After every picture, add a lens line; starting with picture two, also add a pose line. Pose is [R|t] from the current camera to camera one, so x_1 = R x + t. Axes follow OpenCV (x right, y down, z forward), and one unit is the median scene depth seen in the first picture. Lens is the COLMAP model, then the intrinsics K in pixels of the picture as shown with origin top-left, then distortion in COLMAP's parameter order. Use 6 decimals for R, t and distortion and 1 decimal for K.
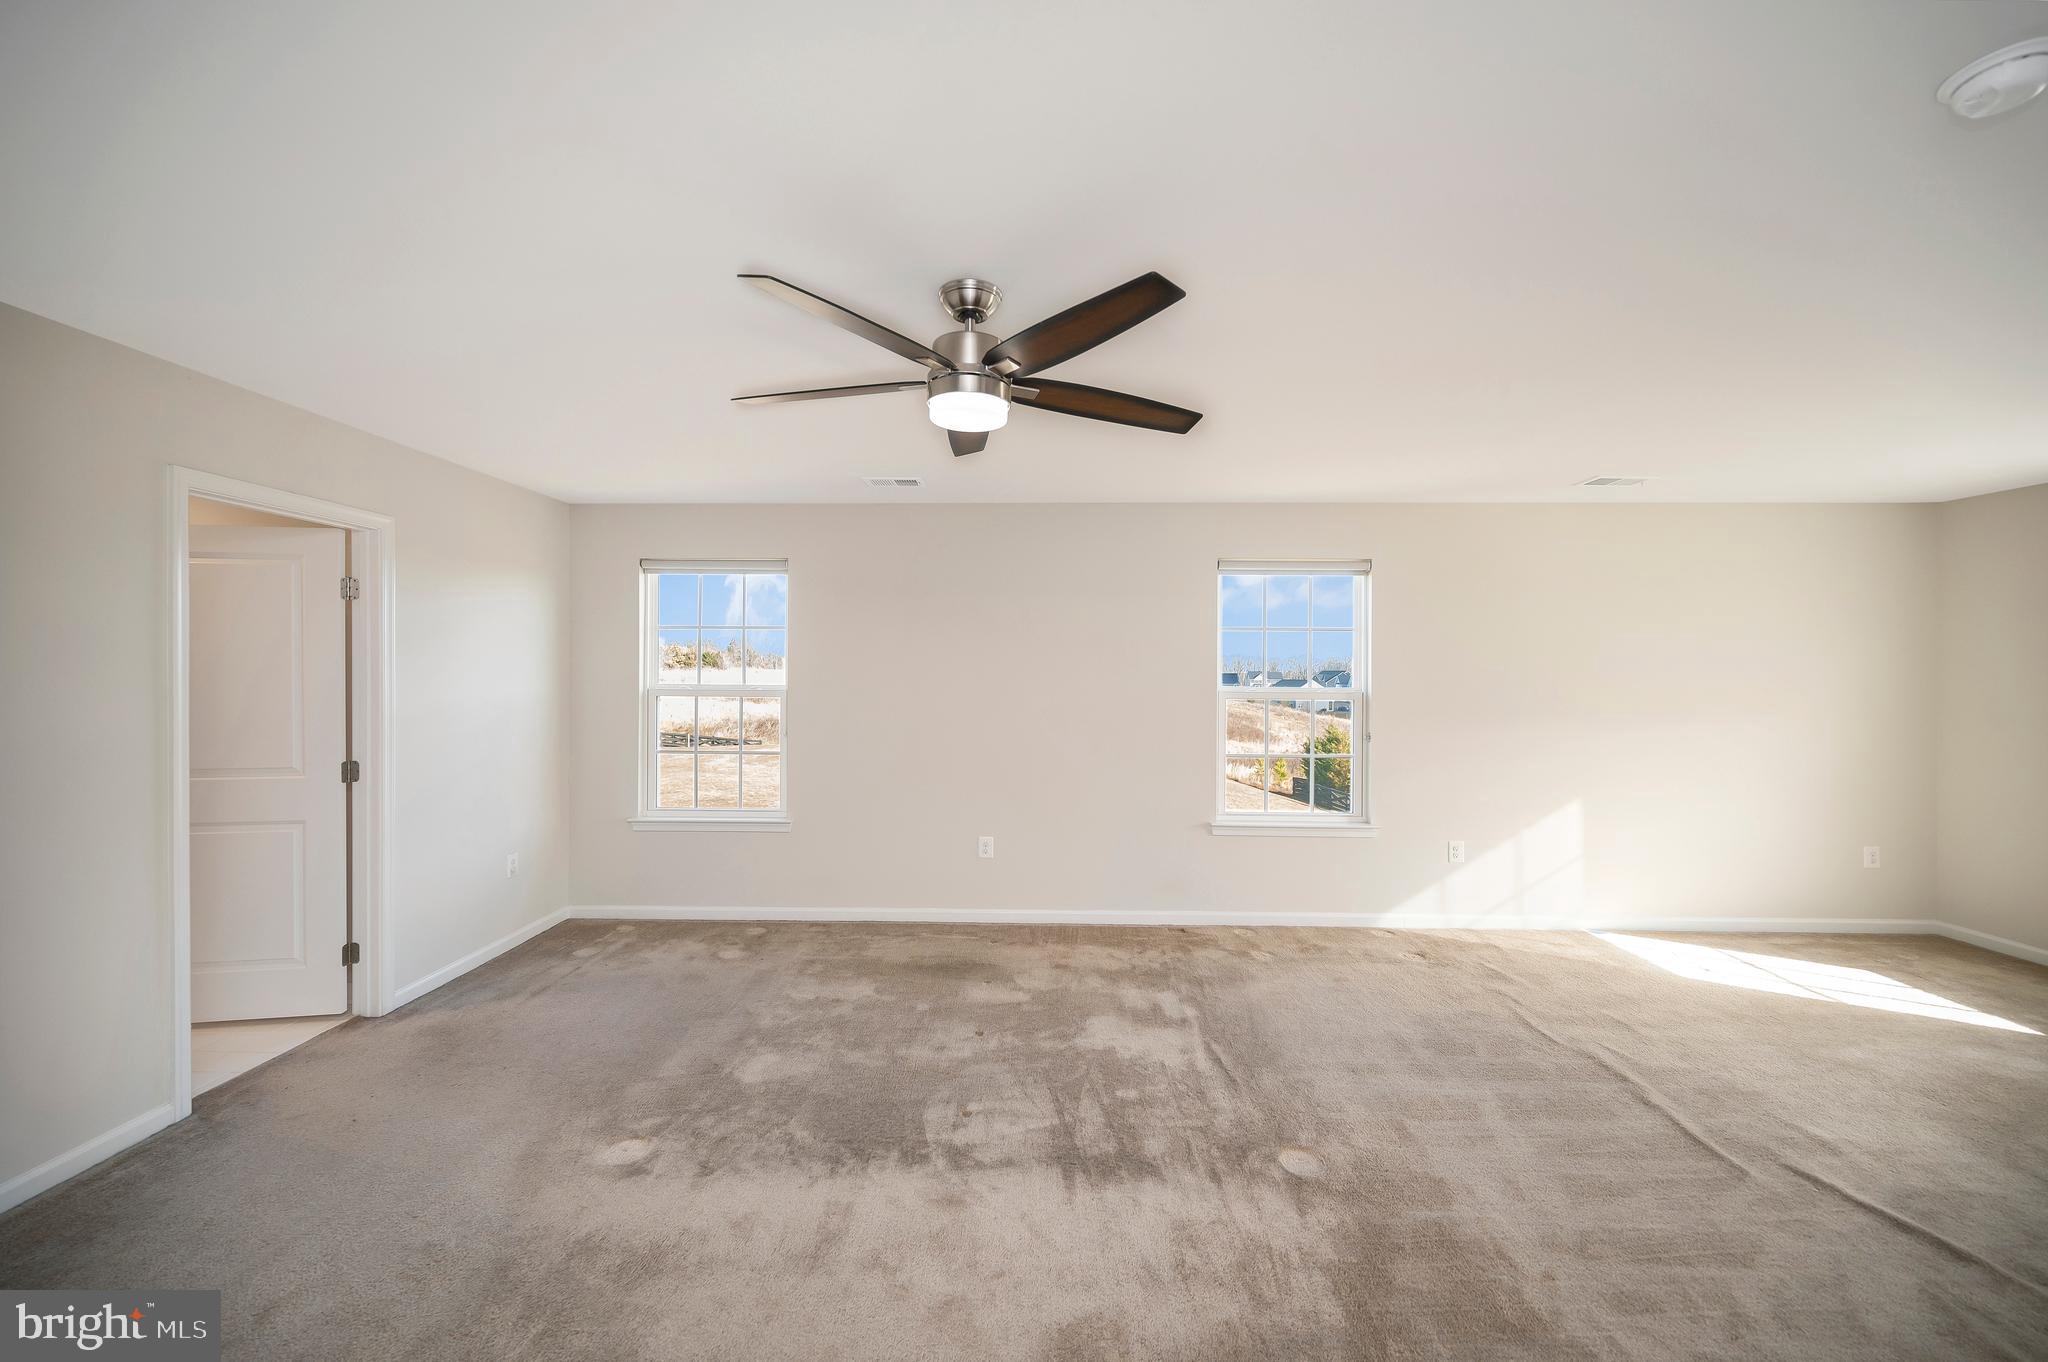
lens RADIAL K [[807.9, 0, 1036.1], [0, 807.9, 675.7], [0, 0, 1]] dist [-0.000185, -0.000039]
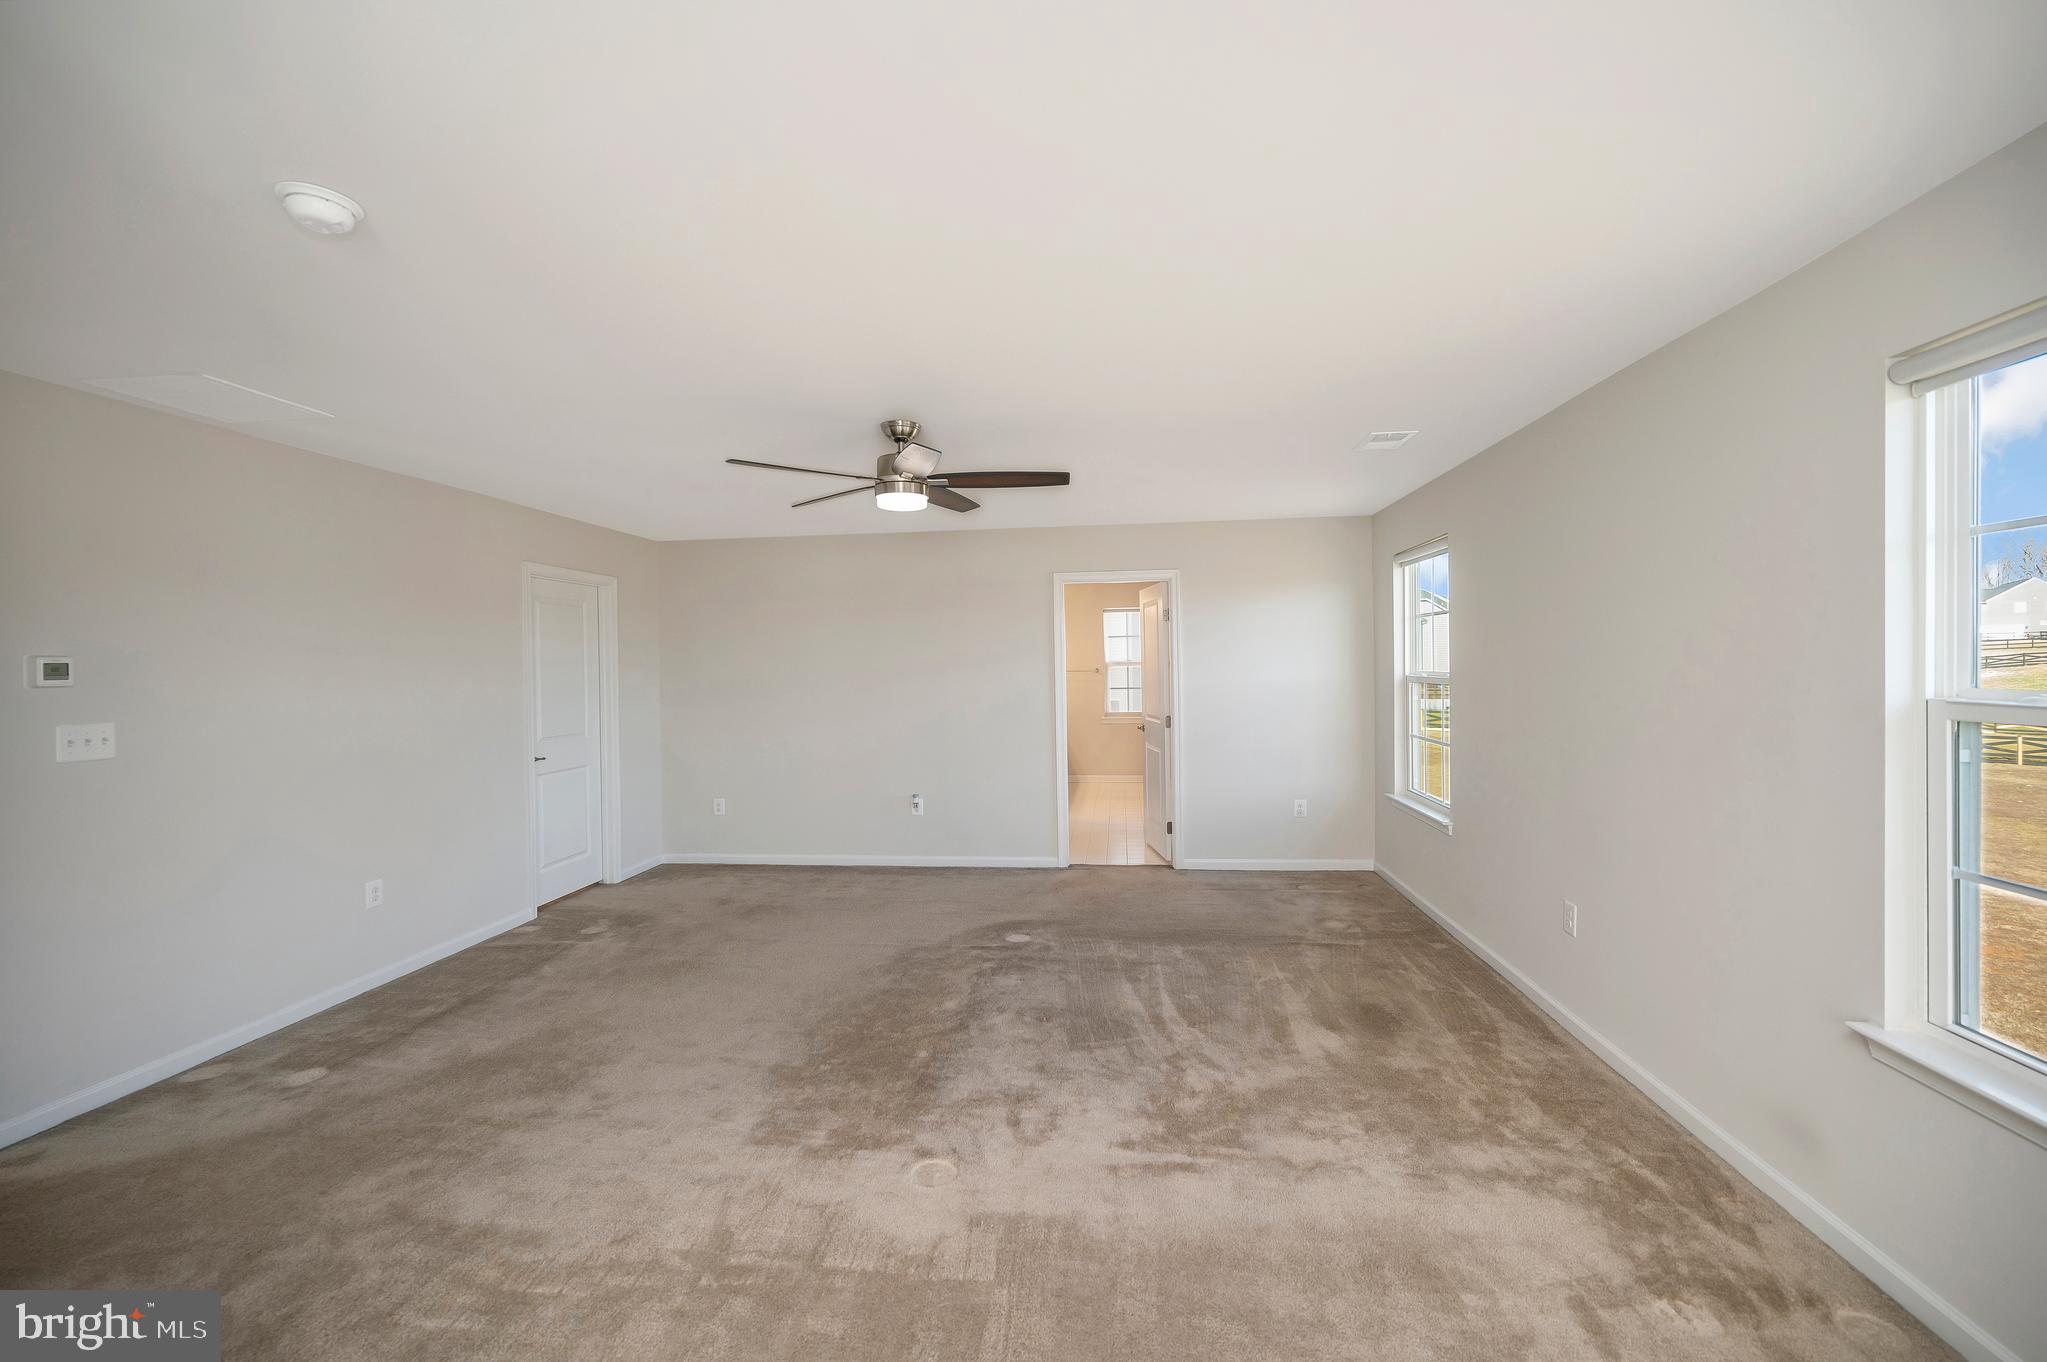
lens RADIAL K [[807.5, 0, 1035.6], [0, 807.5, 675.7], [0, 0, 1]] dist [-0.000185, -0.000039]
pose [[-0.081855, 0.006236, -0.996625, 0.877565], [0.011463, 0.999920, 0.005315, 0.007746], [0.996578, -0.010989, -0.081920, 0.850988]]
